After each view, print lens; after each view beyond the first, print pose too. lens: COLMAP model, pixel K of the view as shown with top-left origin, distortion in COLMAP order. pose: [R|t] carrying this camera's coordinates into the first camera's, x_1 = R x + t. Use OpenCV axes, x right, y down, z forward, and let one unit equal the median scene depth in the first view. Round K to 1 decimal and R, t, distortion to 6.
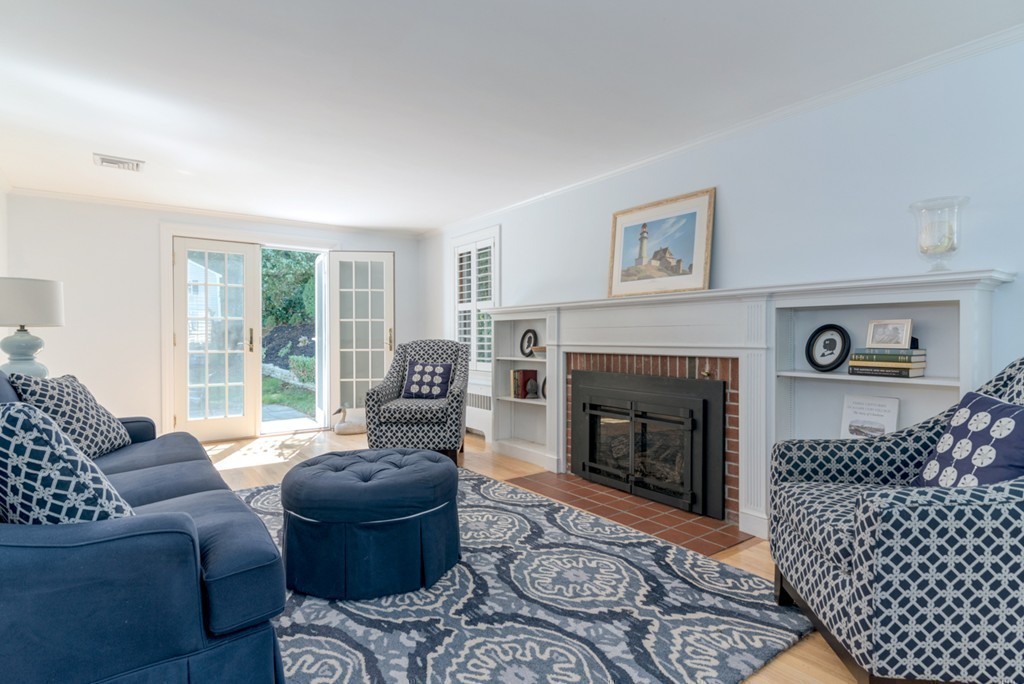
lens RADIAL K [[548.3, 0, 514.9], [0, 548.3, 326.6], [0, 0, 1]] dist [-0.001916, -0.000604]
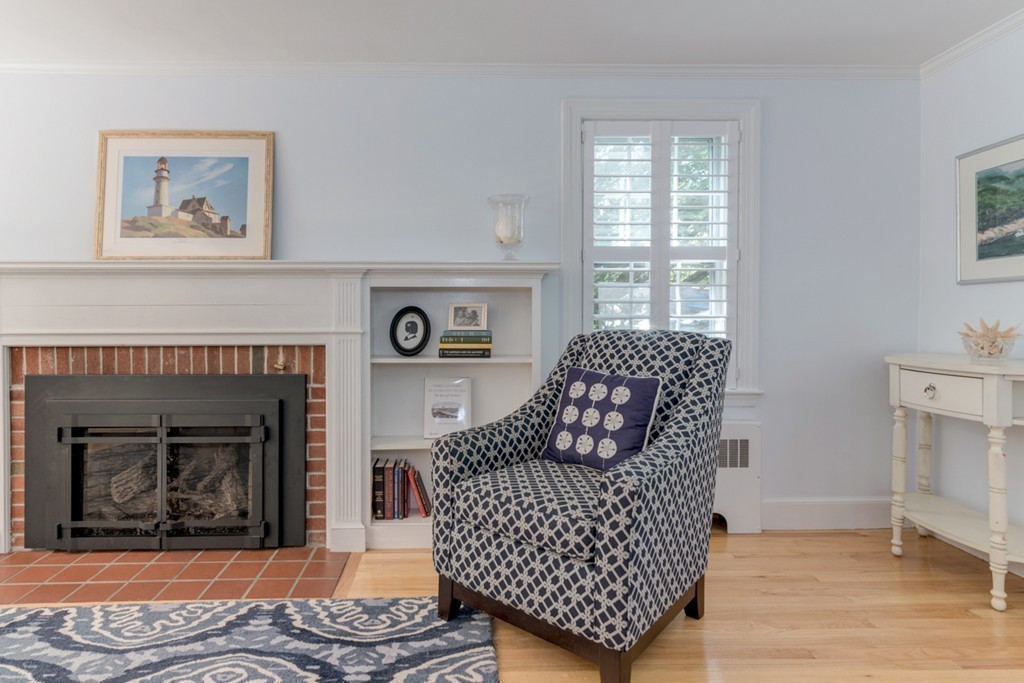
lens RADIAL K [[588.7, 0, 510.6], [0, 588.7, 316.8], [0, 0, 1]] dist [0.005241, 0.001263]
pose [[0.558888, 0.001167, 0.829242, -0.170788], [-0.014019, 0.999869, 0.008042, 0.003031], [-0.829125, -0.016119, 0.558832, 0.258689]]
